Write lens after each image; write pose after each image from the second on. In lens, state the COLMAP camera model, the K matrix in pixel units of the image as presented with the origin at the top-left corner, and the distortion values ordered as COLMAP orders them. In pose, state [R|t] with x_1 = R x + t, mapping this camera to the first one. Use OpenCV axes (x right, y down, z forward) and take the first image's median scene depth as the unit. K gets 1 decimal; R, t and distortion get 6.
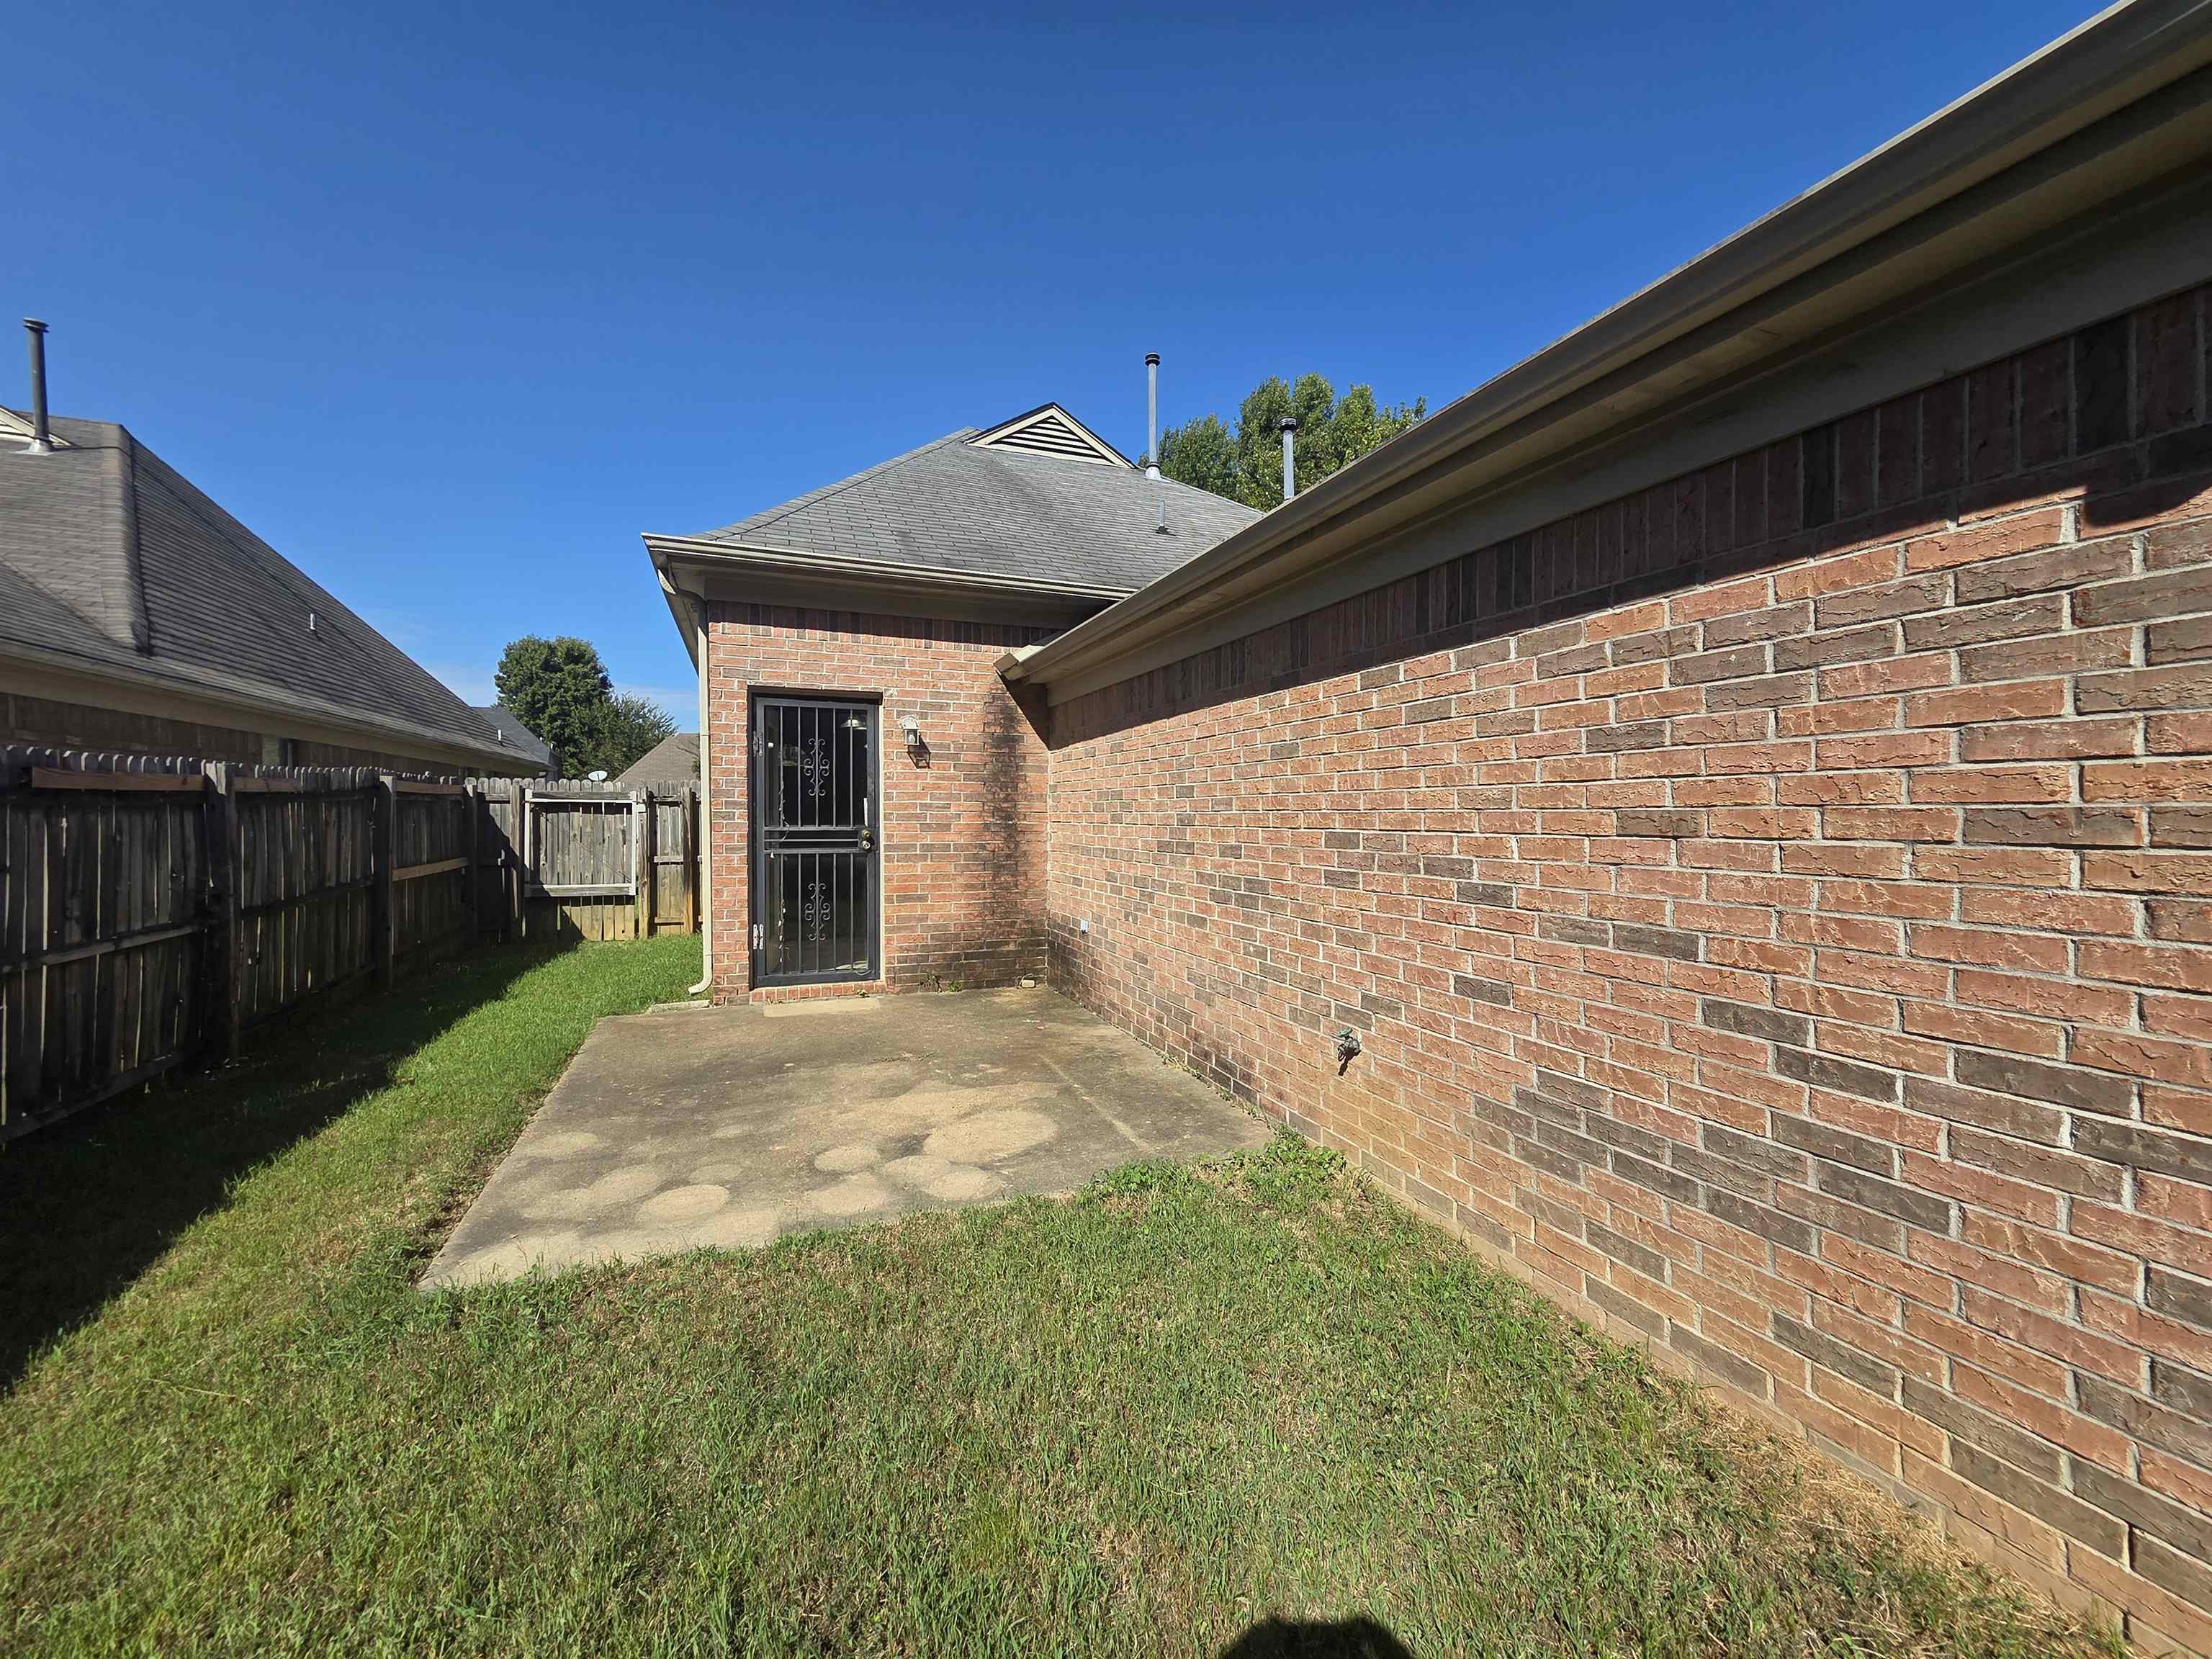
lens RADIAL K [[901.6, 0, 1123.4], [0, 901.6, 822.5], [0, 0, 1]] dist [0.003856, -0.003973]
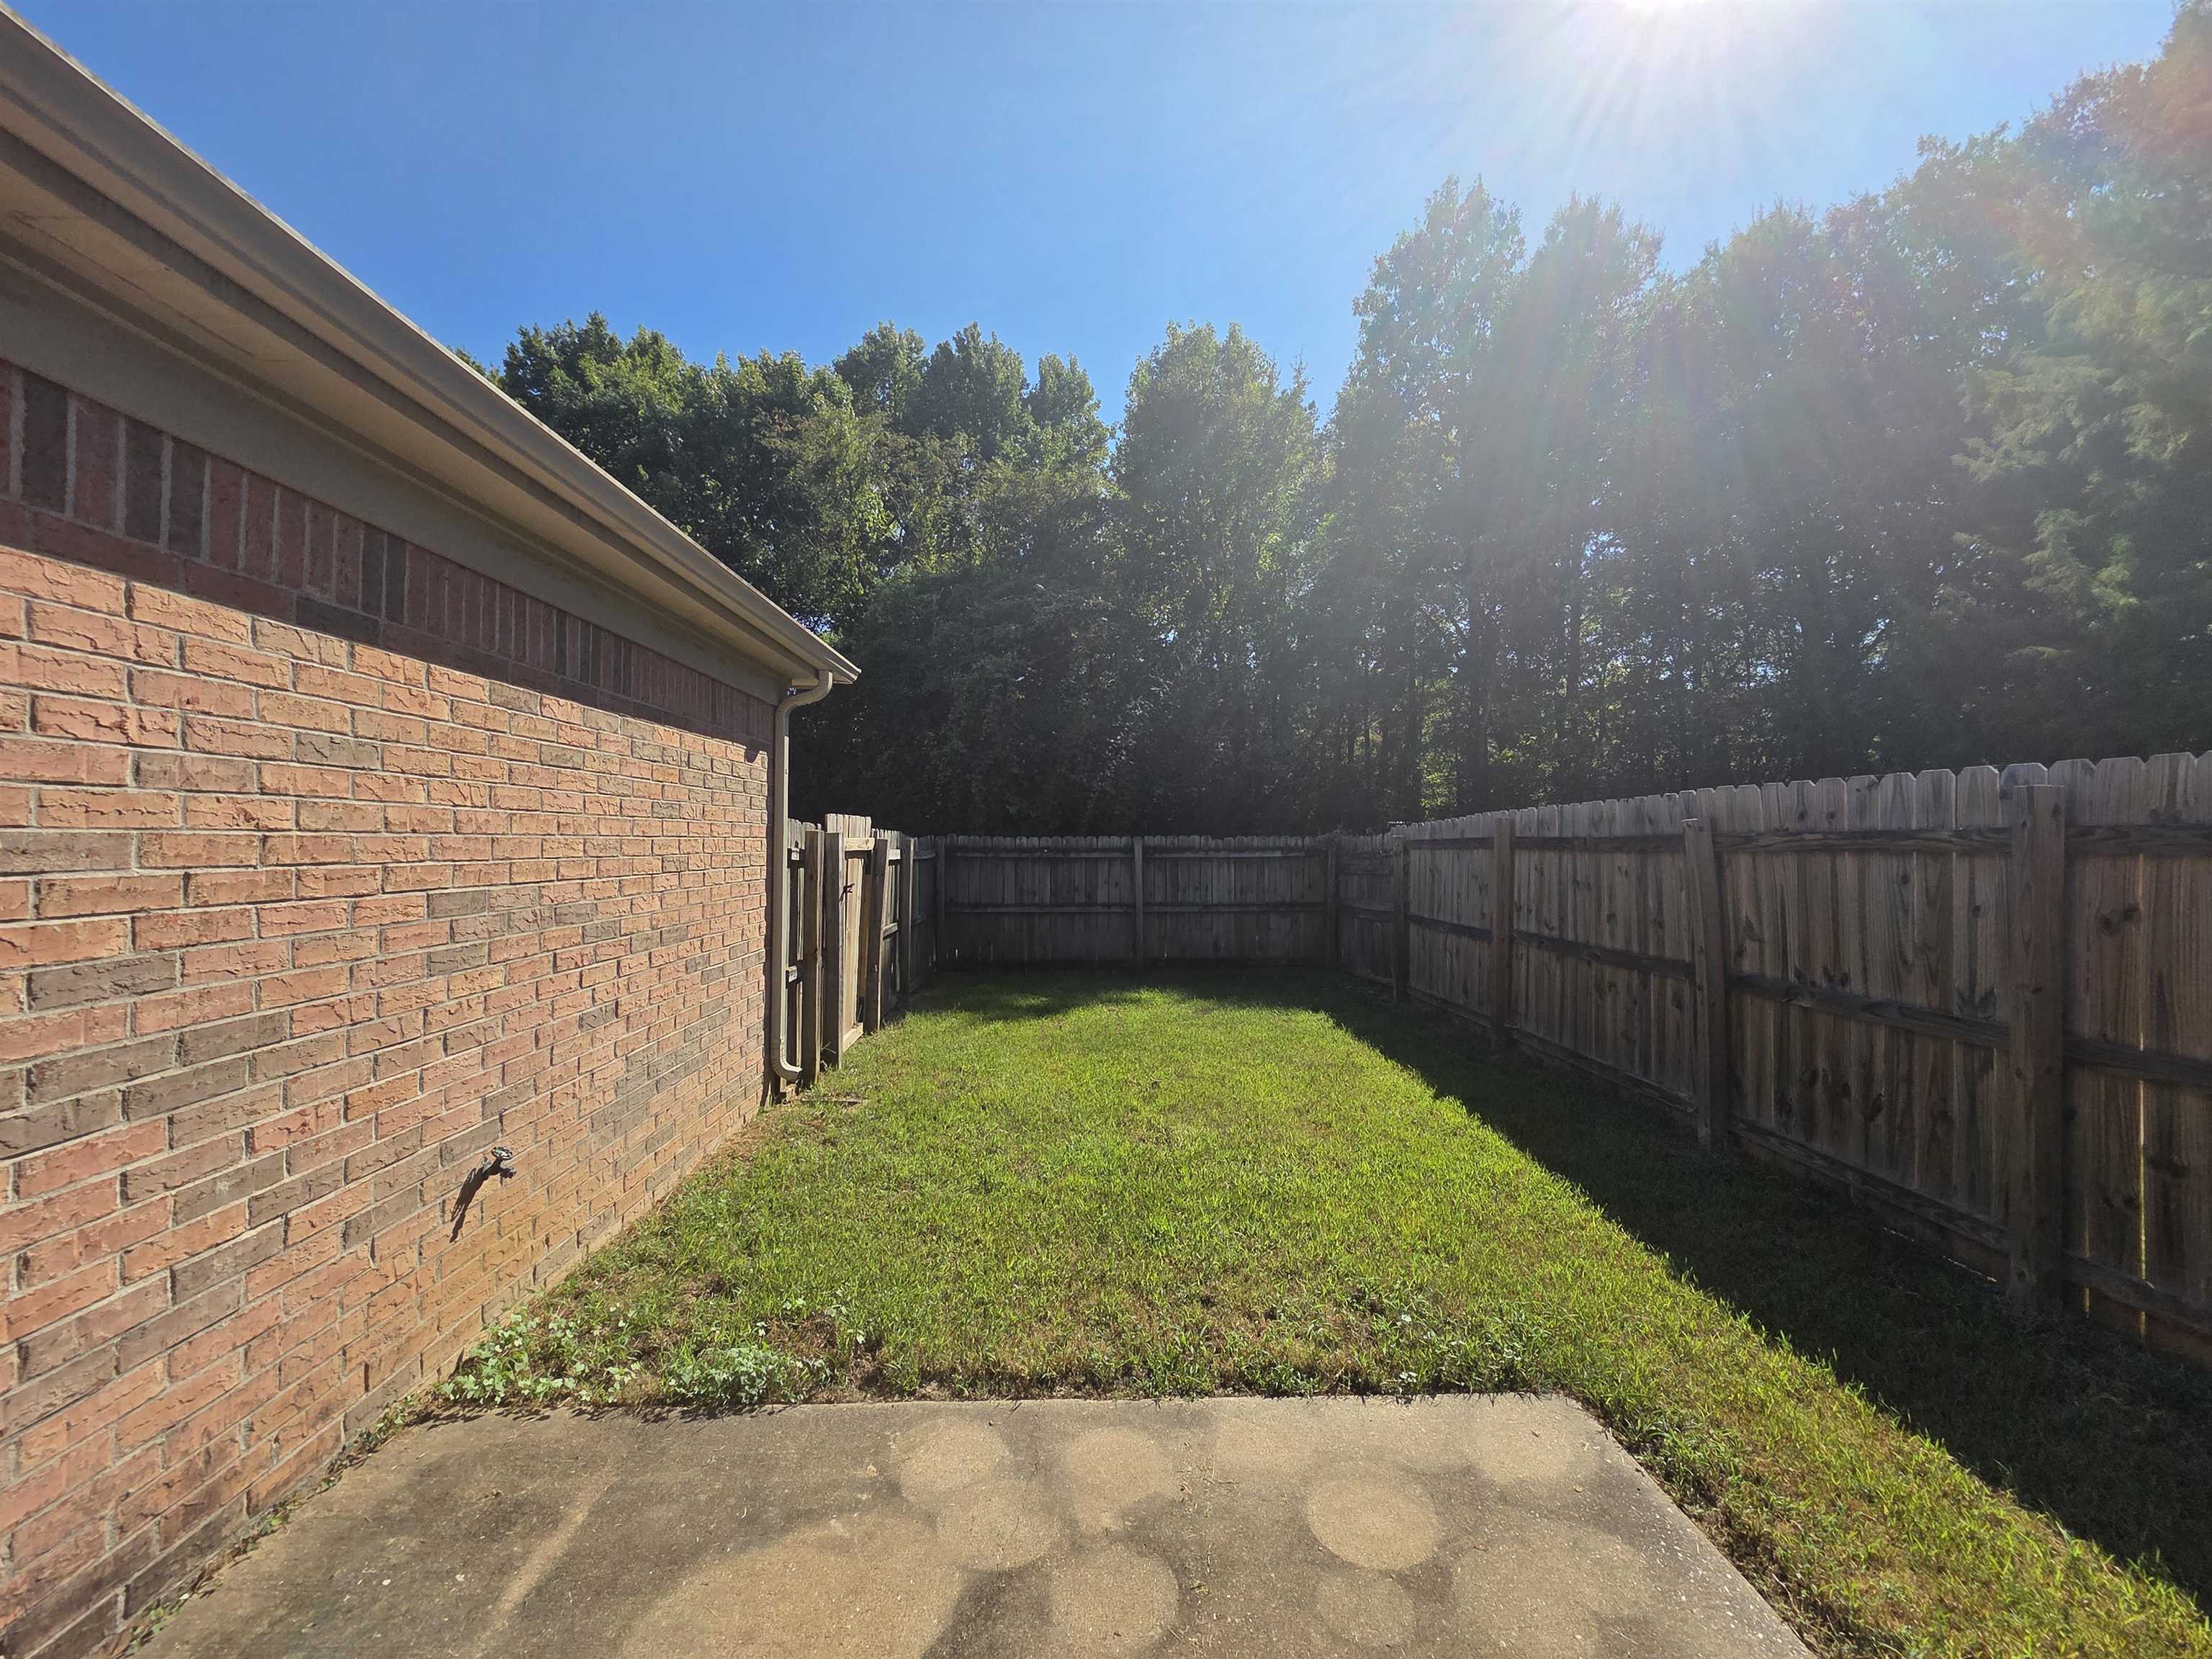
lens RADIAL K [[901.6, 0, 1123.4], [0, 901.6, 822.5], [0, 0, 1]] dist [0.003856, -0.003973]
pose [[-0.944054, 0.000461, 0.329789, -0.504026], [-0.006056, 0.999806, -0.018733, -0.035920], [-0.329734, -0.019682, -0.943869, 1.566587]]
